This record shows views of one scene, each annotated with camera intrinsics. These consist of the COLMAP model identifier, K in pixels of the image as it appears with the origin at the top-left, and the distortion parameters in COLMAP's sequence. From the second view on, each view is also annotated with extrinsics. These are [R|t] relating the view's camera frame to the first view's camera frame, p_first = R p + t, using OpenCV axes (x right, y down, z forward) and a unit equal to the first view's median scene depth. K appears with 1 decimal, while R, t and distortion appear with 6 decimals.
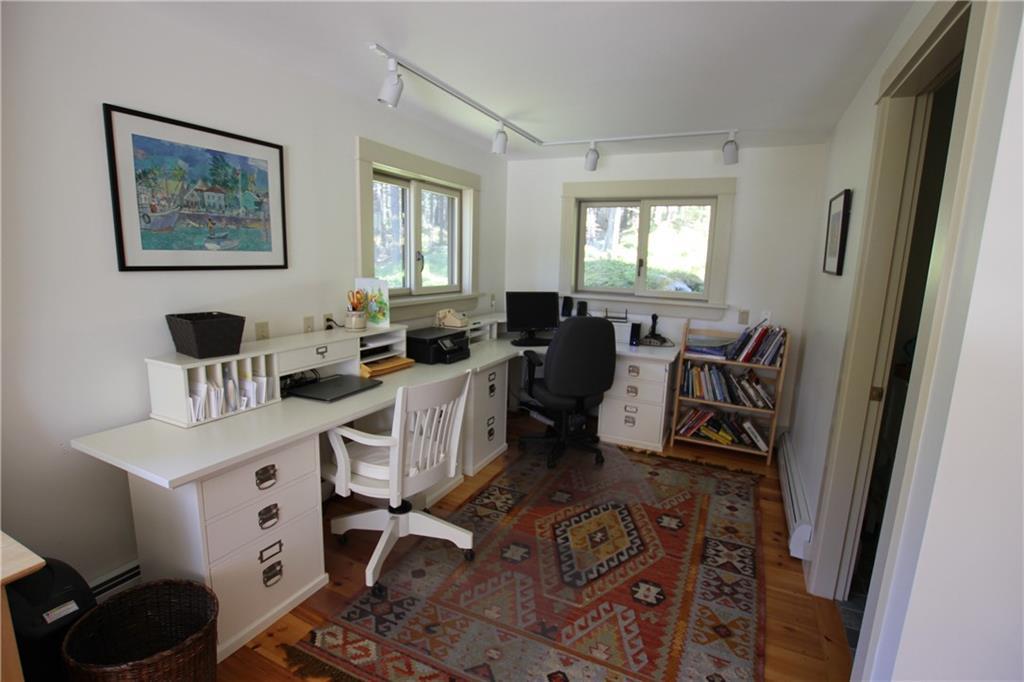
lens RADIAL K [[477.8, 0, 512.0], [0, 477.8, 341.0], [0, 0, 1]] dist [-0.000591, -0.000182]
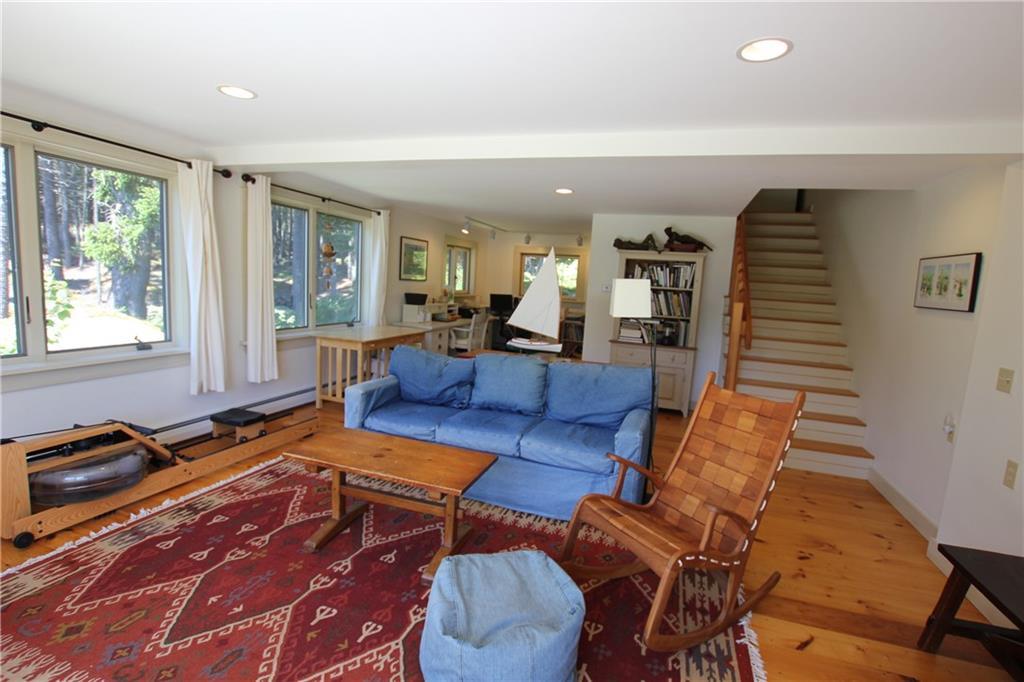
lens RADIAL K [[488.9, 0, 512.0], [0, 488.9, 341.0], [0, 0, 1]] dist [-0.000009, -0.000002]
pose [[0.991299, 0.008601, 0.131349, -0.277835], [-0.002387, 0.998873, -0.047393, 0.303286], [-0.131609, 0.046667, 0.990203, -1.706652]]
